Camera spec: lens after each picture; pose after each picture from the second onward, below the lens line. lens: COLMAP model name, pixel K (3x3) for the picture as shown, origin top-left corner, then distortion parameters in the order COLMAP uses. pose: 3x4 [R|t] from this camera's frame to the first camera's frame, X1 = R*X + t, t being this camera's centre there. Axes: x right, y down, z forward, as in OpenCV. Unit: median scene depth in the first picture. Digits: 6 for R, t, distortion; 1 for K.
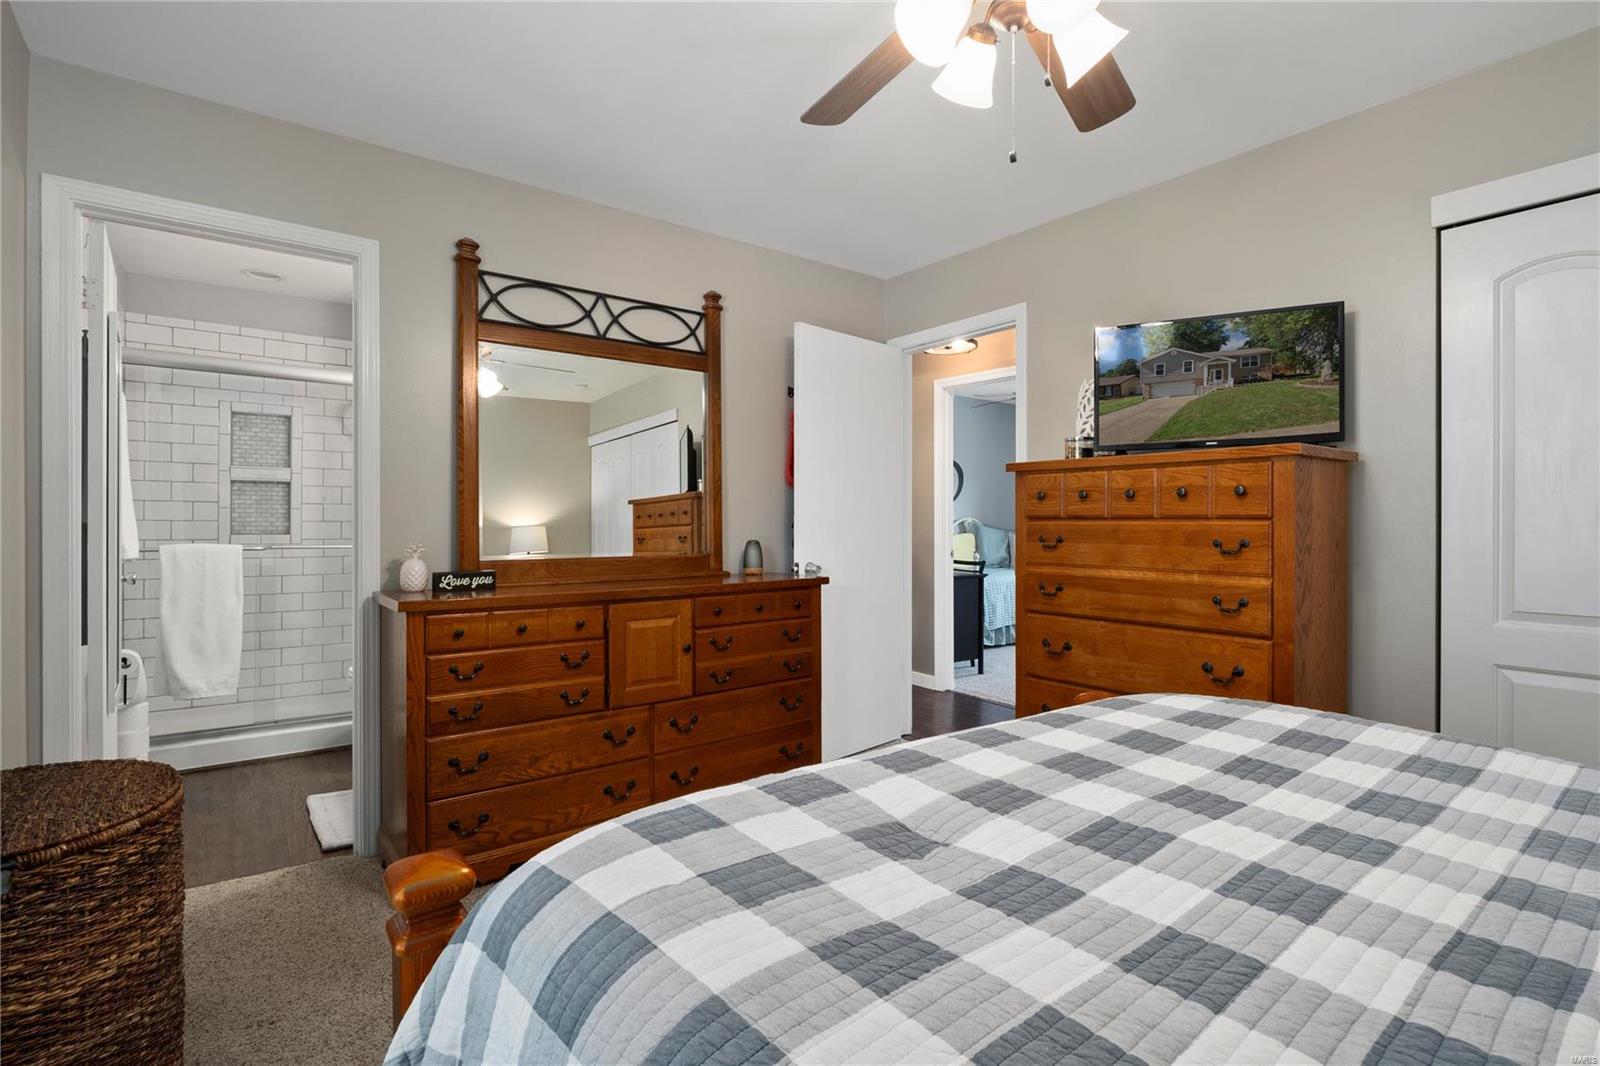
lens RADIAL K [[750.3, 0, 798.8], [0, 750.3, 529.0], [0, 0, 1]] dist [0.002174, 0.000165]
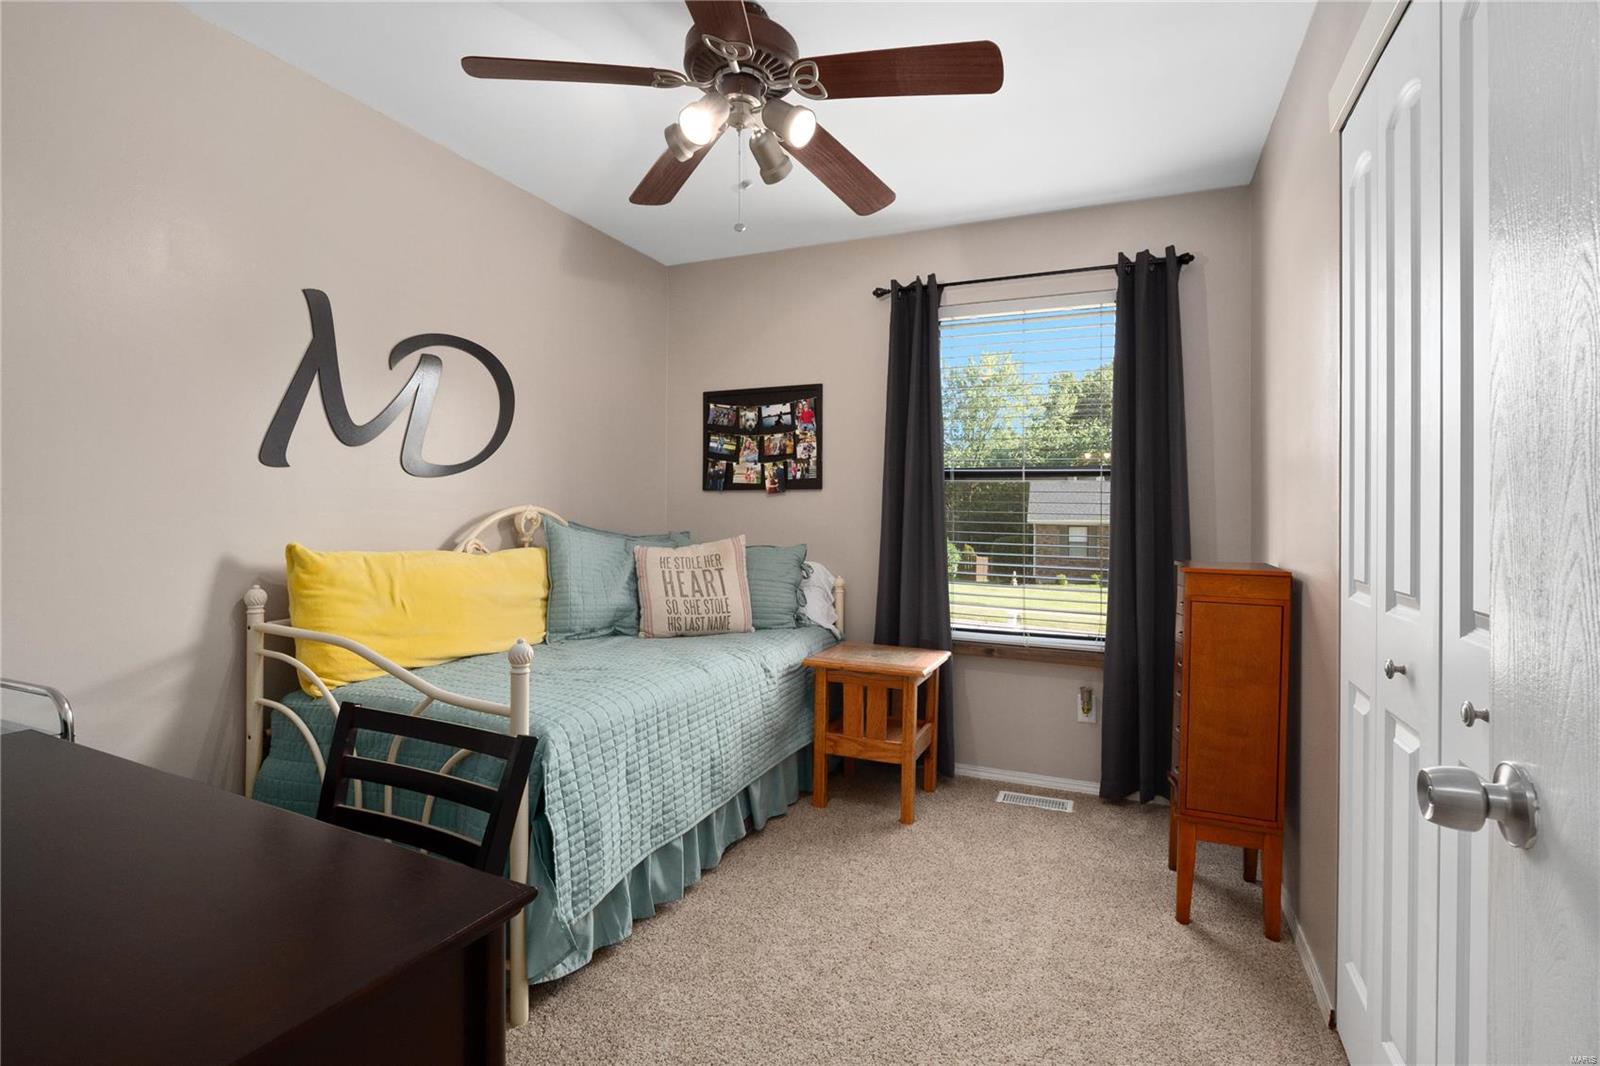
lens RADIAL K [[750.3, 0, 796.6], [0, 750.3, 526.3], [0, 0, 1]] dist [0.002174, 0.000165]
pose [[0.874717, -0.002246, 0.484628, 0.162006], [-0.000518, 0.999984, 0.005570, -0.007021], [-0.484633, -0.005124, 0.874702, 0.609371]]
